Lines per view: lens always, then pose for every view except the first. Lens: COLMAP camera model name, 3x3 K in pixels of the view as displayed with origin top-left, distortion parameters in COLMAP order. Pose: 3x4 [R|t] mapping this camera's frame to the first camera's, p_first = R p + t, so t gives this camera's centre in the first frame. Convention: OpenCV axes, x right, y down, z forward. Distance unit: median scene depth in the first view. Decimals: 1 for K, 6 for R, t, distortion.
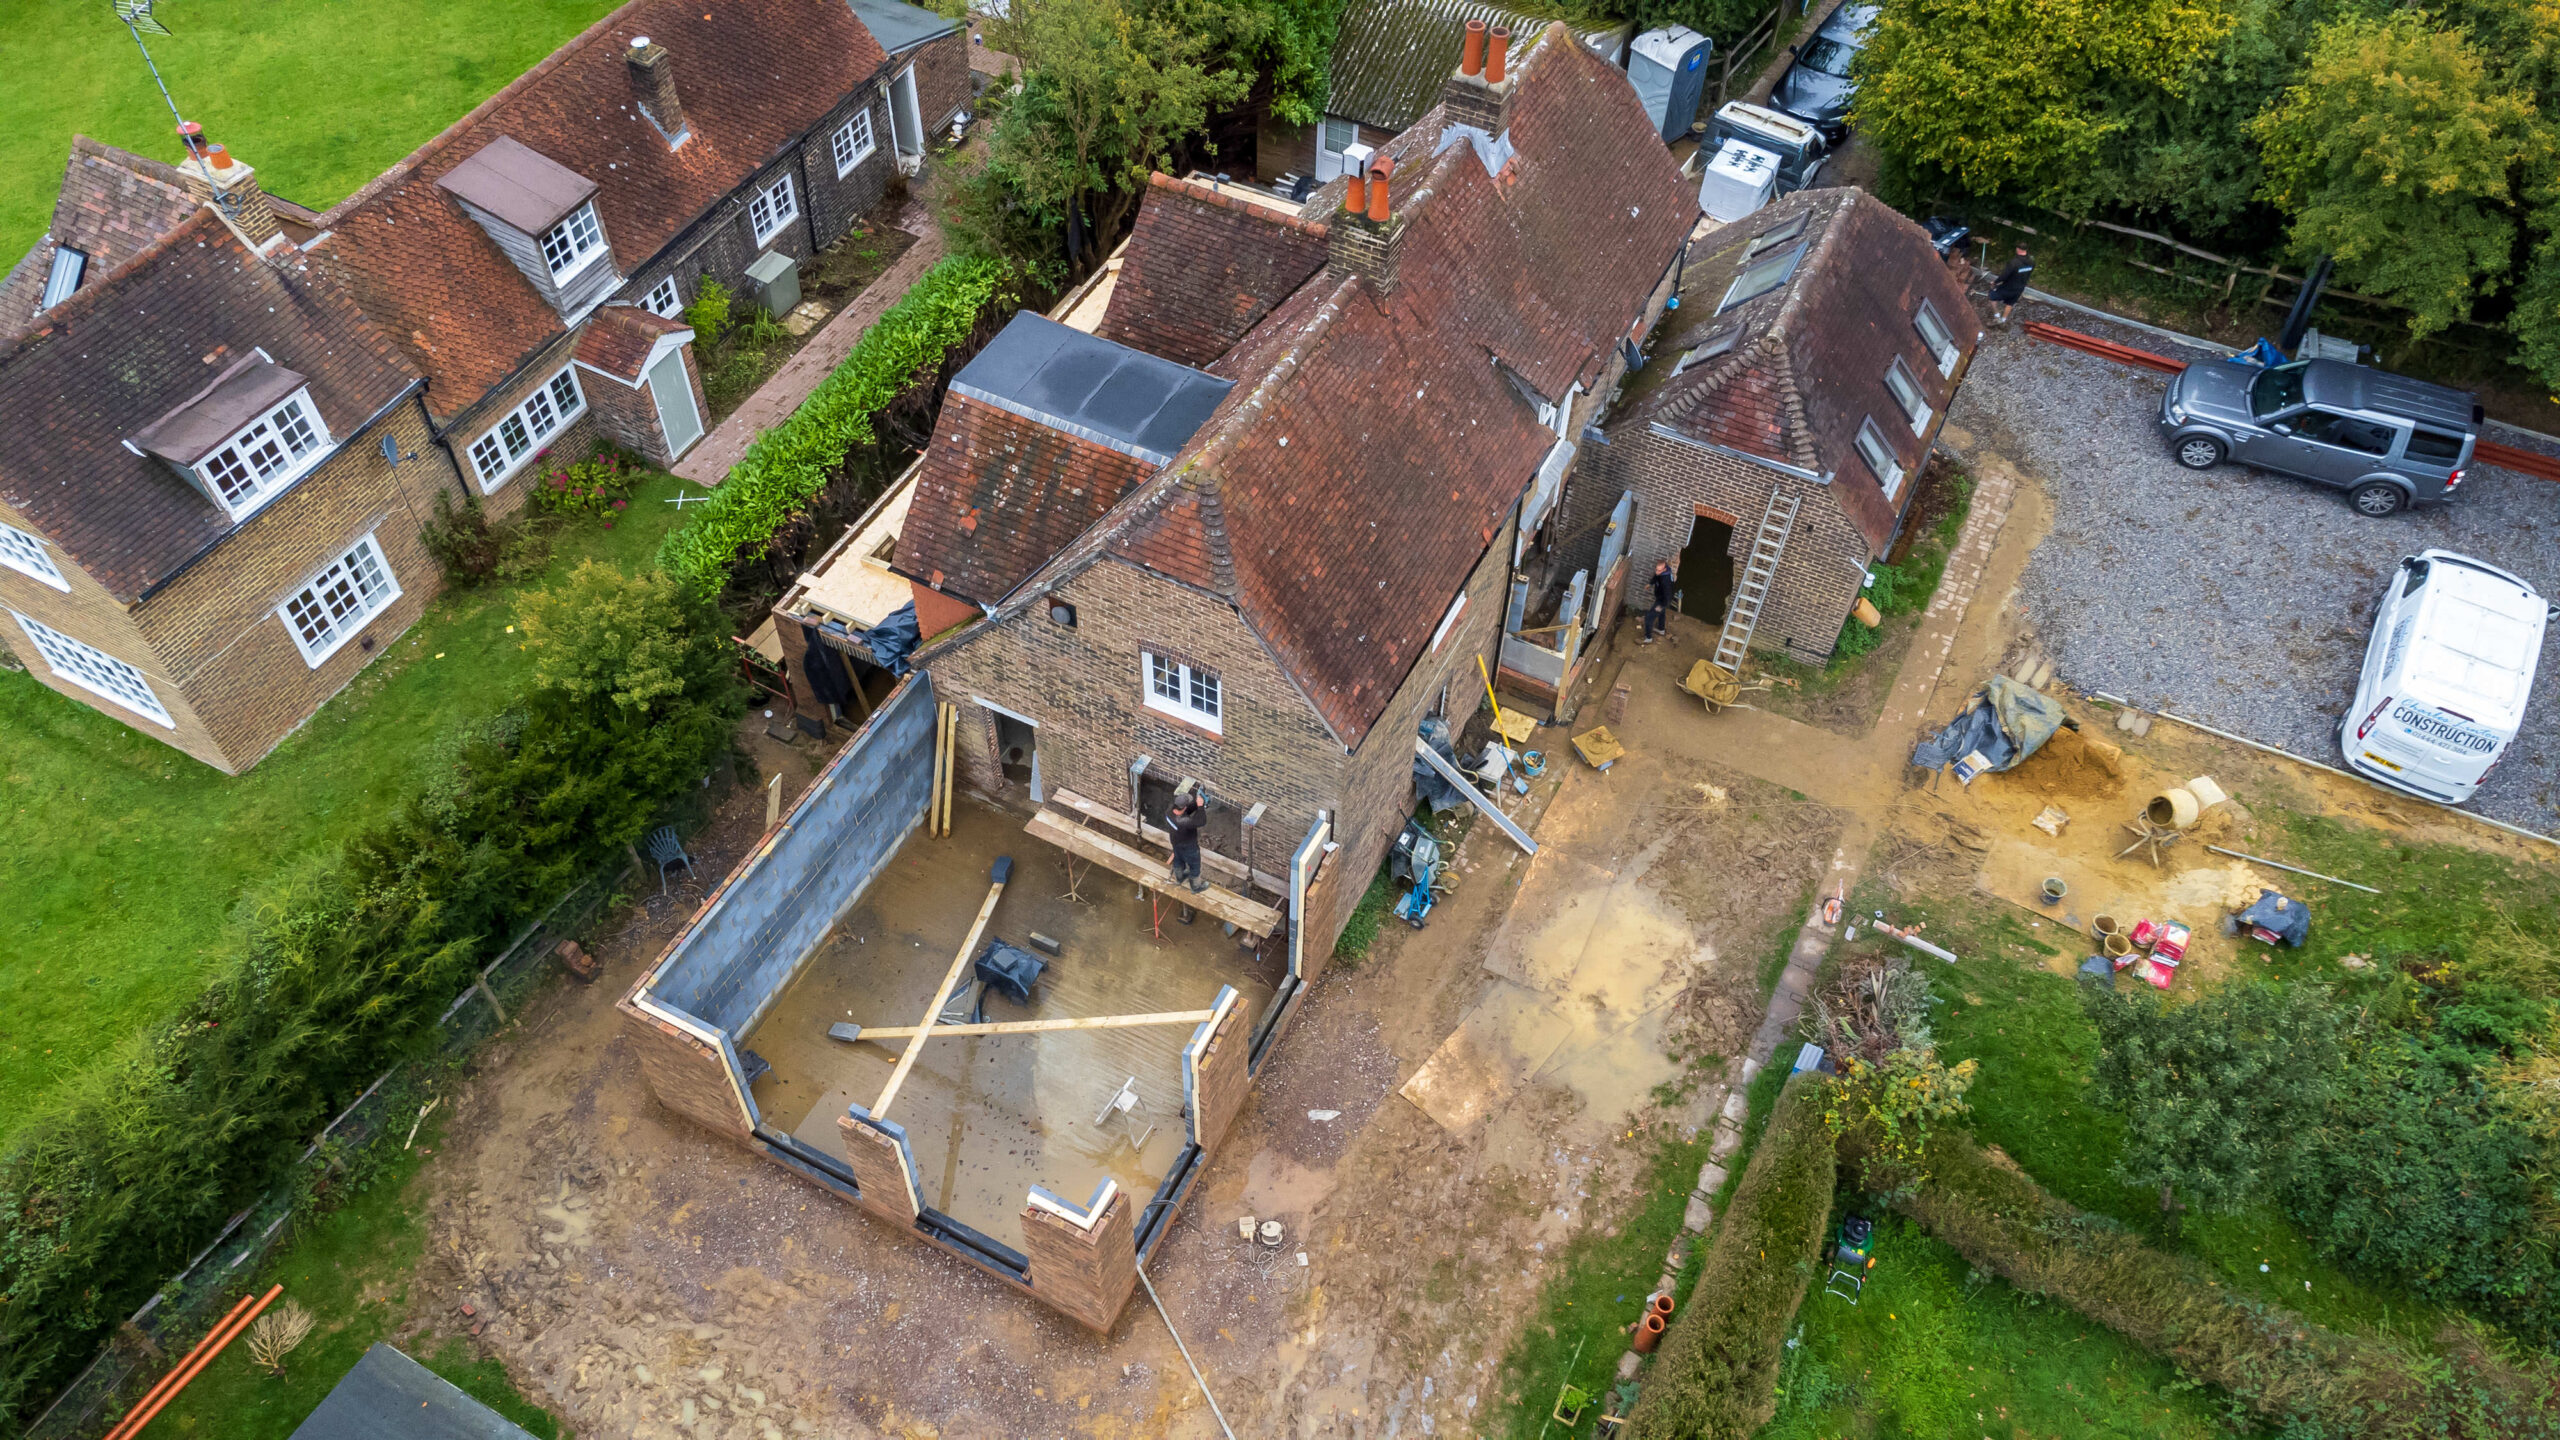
lens RADIAL K [[1906.5, 0, 1274.8], [0, 1906.5, 731.9], [0, 0, 1]] dist [0.008555, 0.065481]
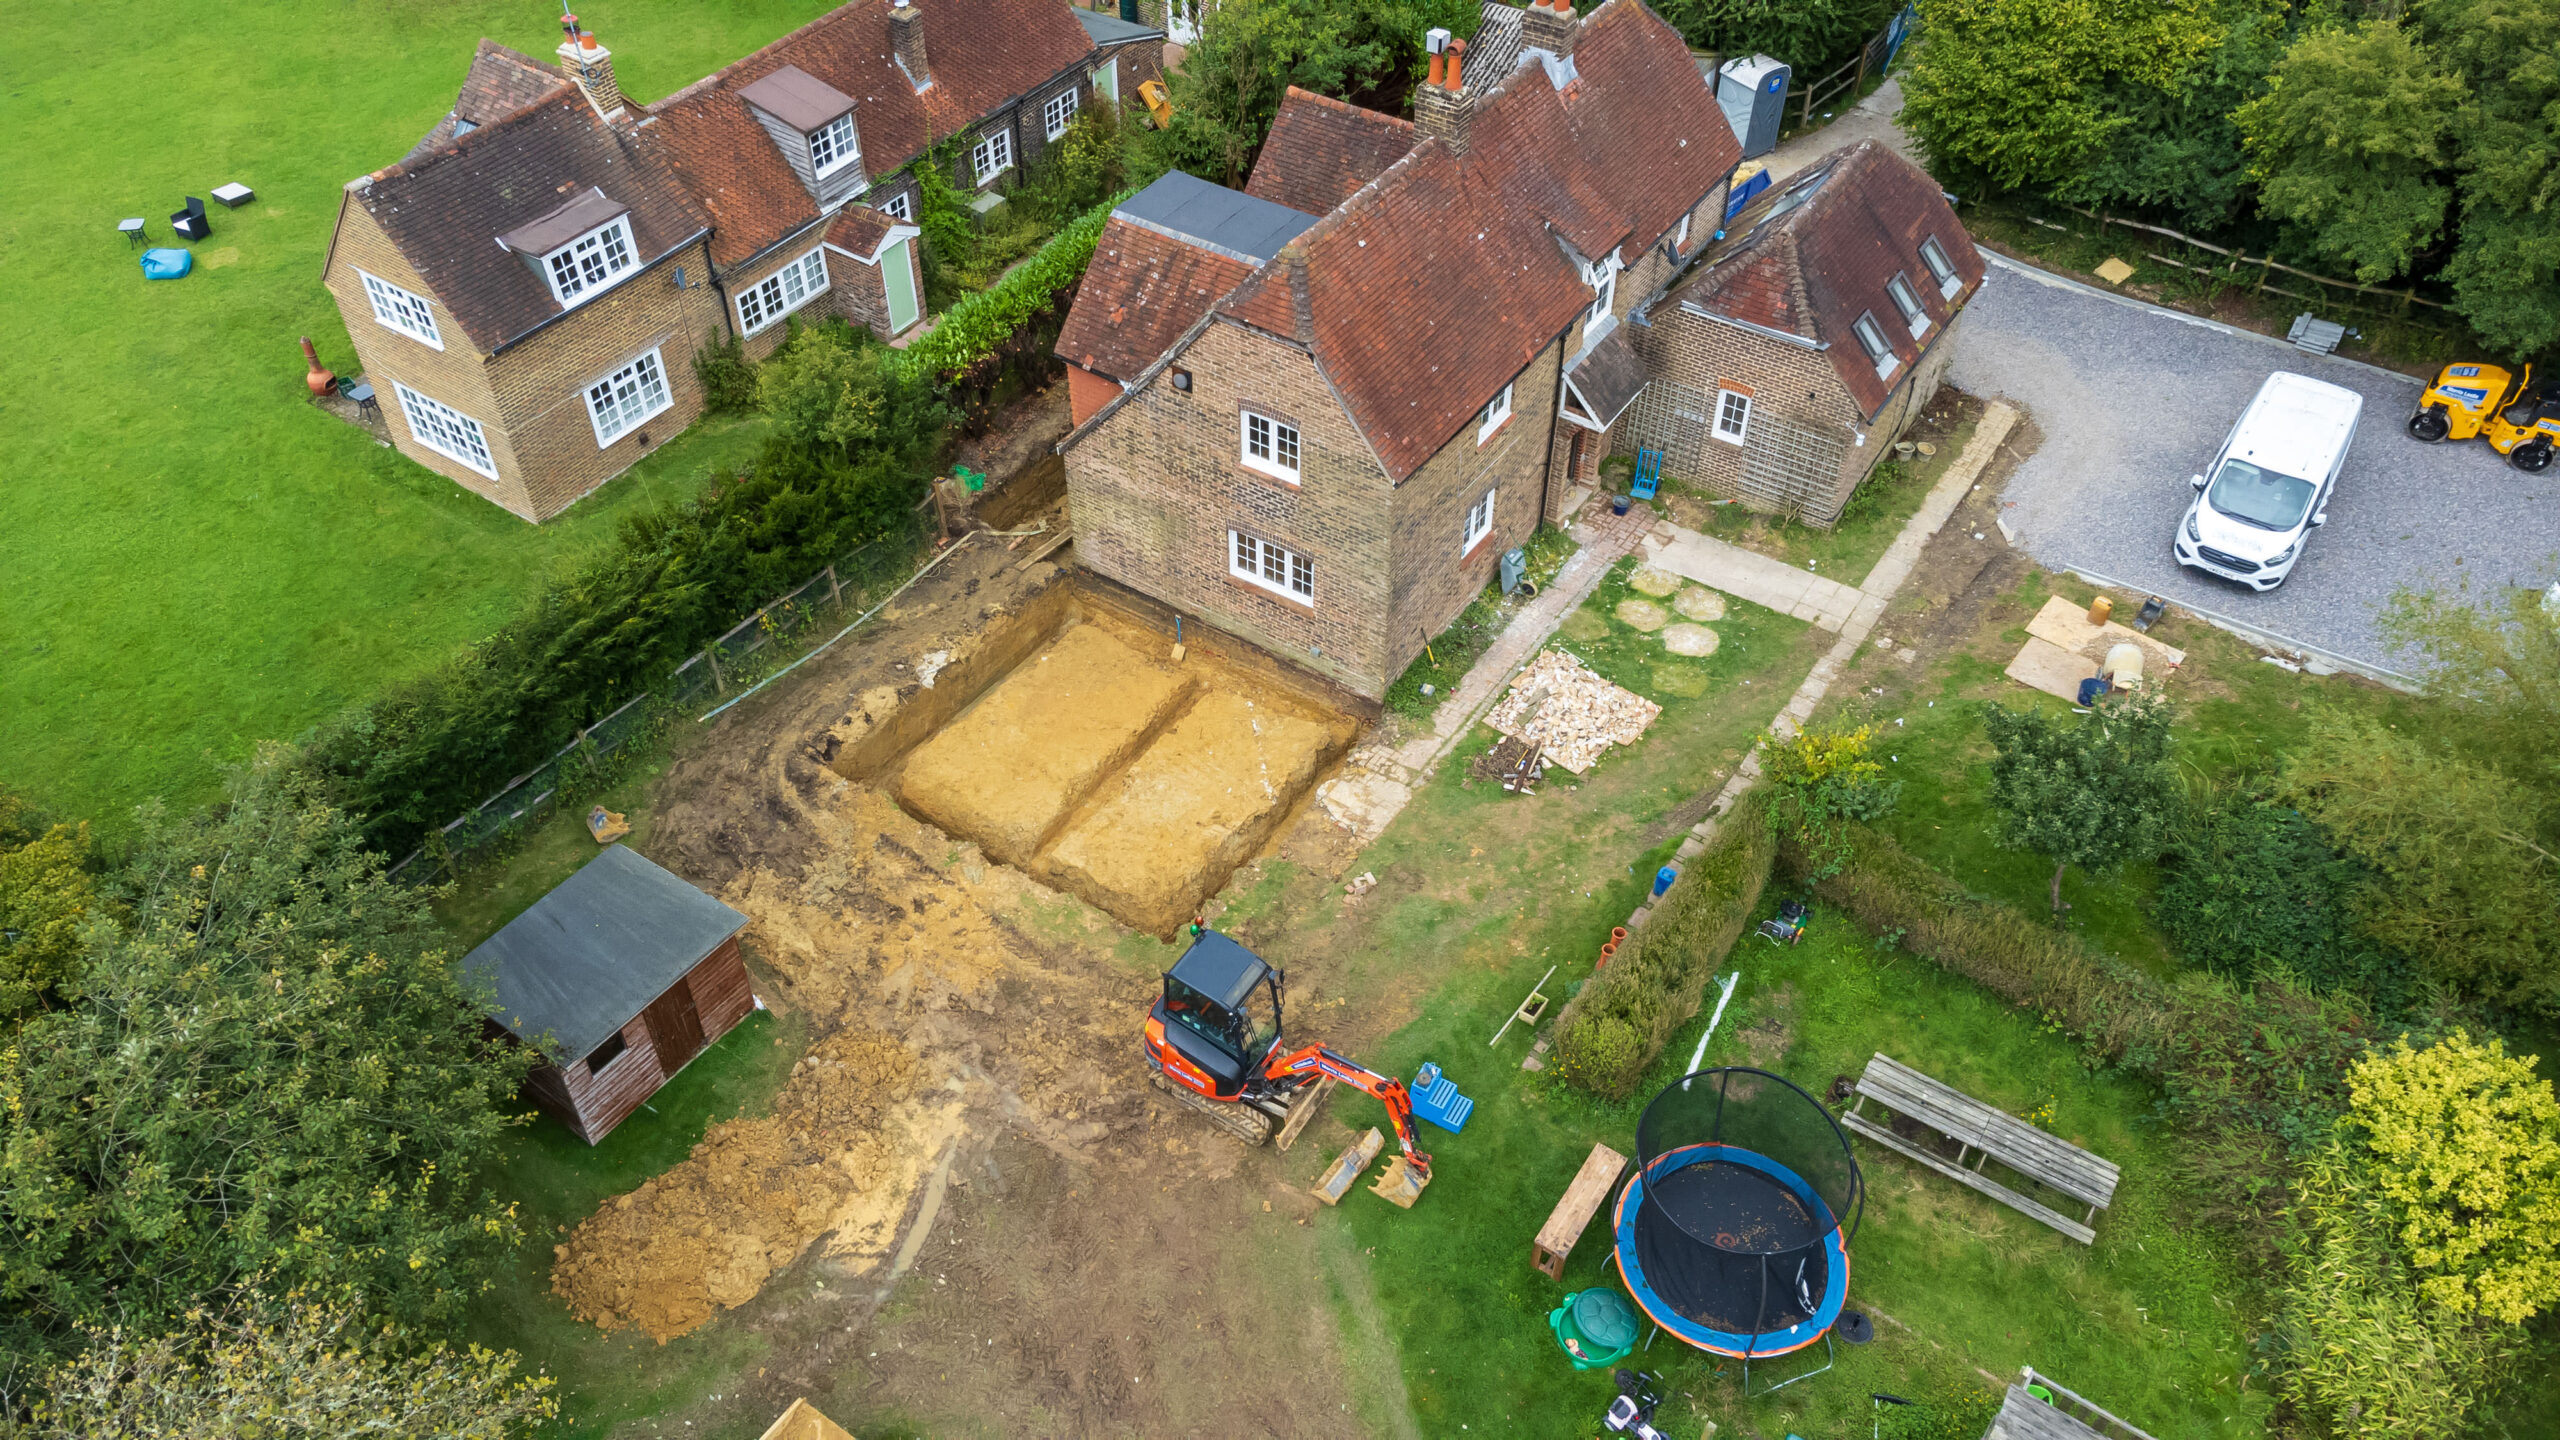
lens RADIAL K [[1906.5, 0, 1264.4], [0, 1906.5, 723.0], [0, 0, 1]] dist [0.008555, 0.065481]
pose [[0.992509, 0.070486, -0.099792, 0.072193], [-0.080917, 0.991210, -0.104665, 0.245579], [0.091537, 0.111955, 0.989488, -0.190638]]
